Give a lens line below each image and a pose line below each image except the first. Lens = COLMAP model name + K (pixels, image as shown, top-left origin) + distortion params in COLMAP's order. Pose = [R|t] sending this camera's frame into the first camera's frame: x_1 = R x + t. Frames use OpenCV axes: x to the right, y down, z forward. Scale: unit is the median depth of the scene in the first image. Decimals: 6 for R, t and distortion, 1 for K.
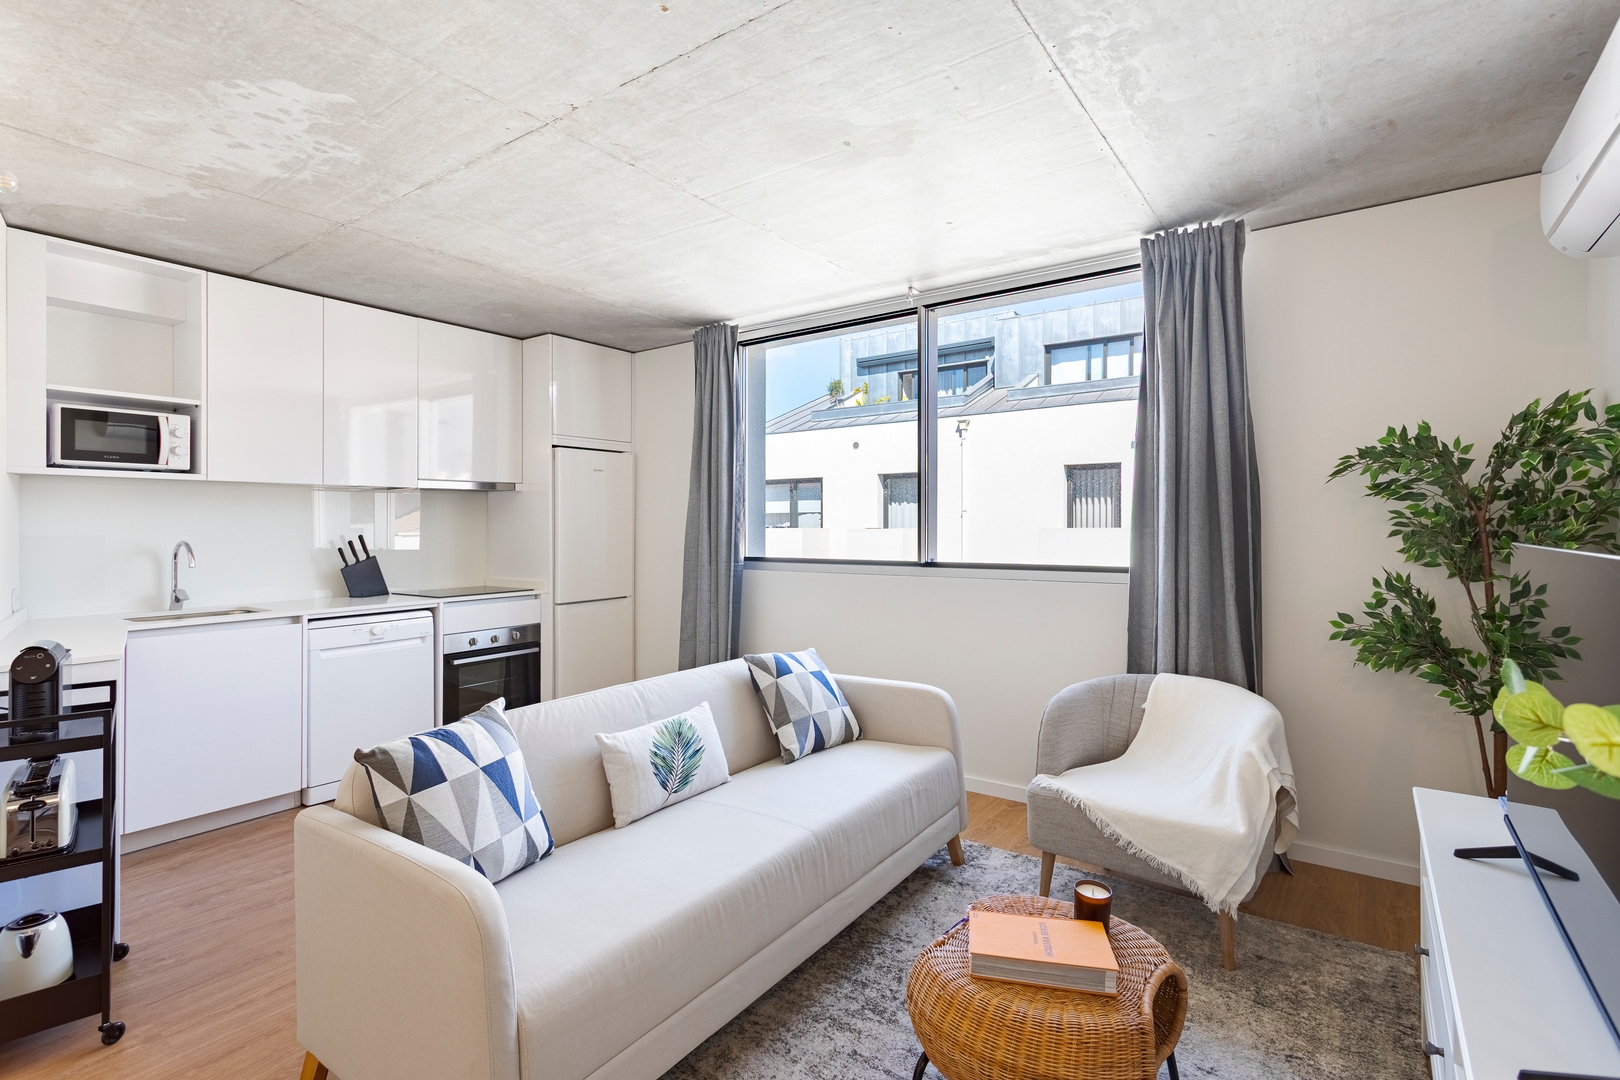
lens RADIAL K [[764.7, 0, 799.3], [0, 764.7, 526.4], [0, 0, 1]] dist [0.001404, -0.001645]
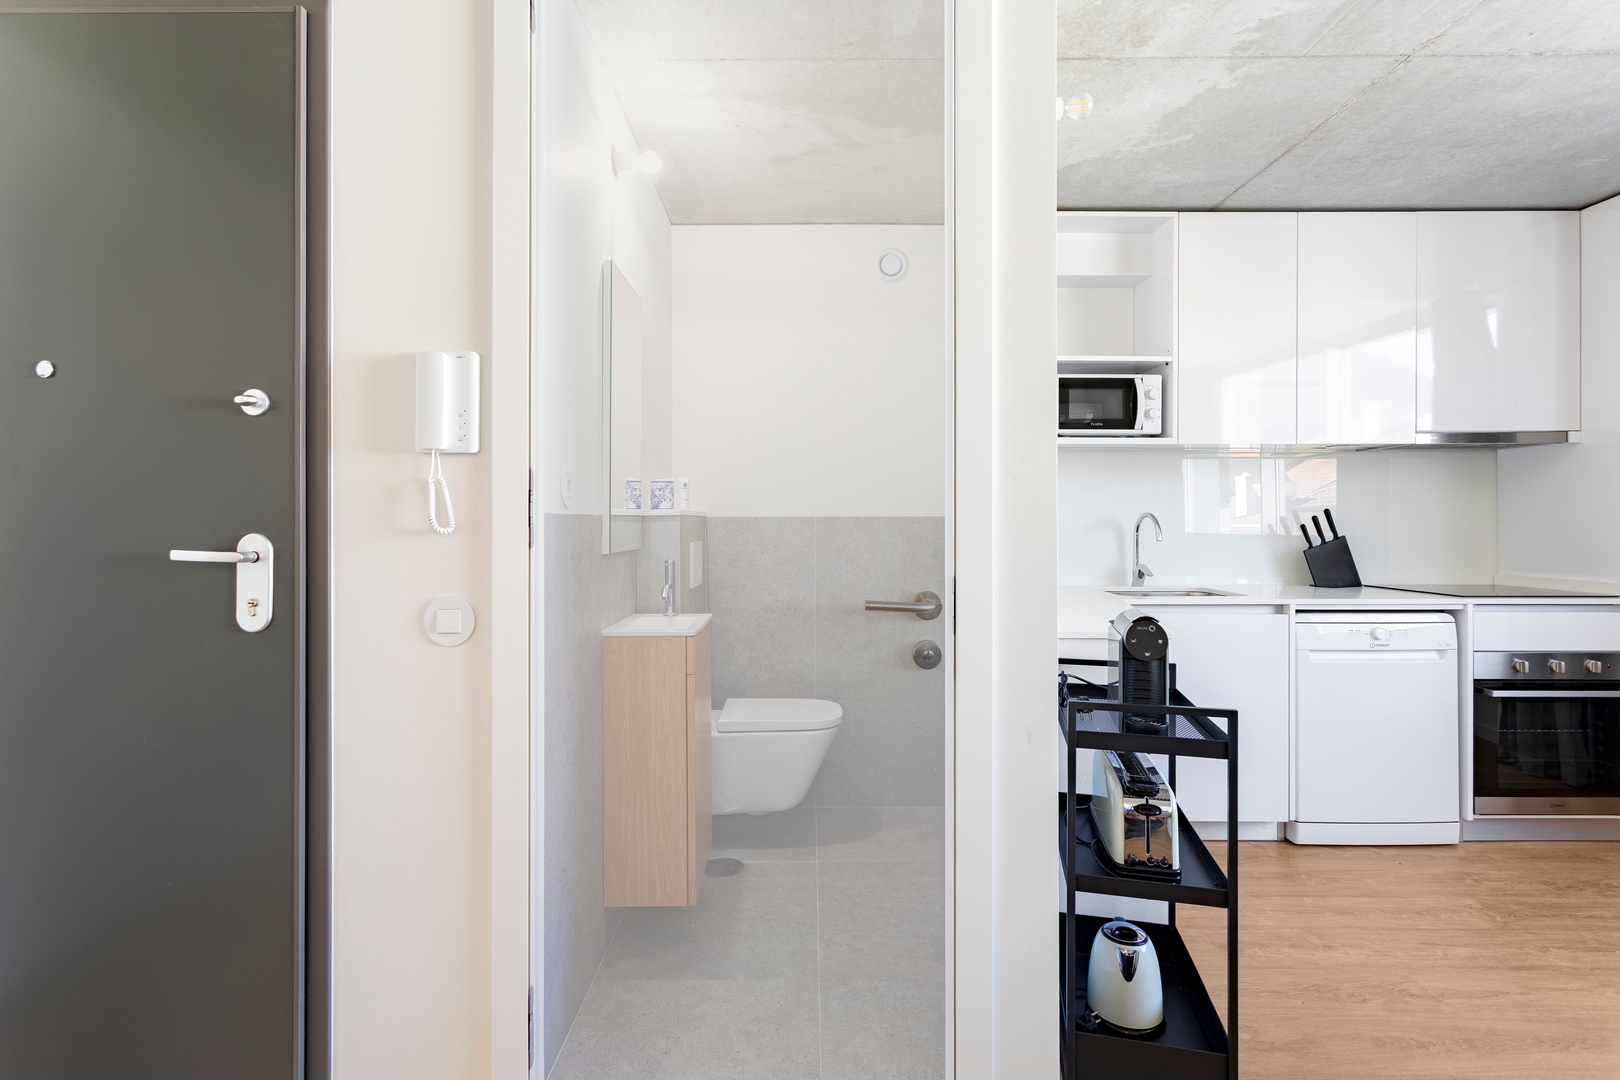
lens RADIAL K [[764.7, 0, 800.4], [0, 764.7, 518.6], [0, 0, 1]] dist [0.001404, -0.001645]
pose [[0.579295, 0.001628, -0.815117, -0.338428], [-0.004486, 0.999989, -0.001191, 0.033856], [0.815106, 0.004347, 0.579296, 0.133449]]
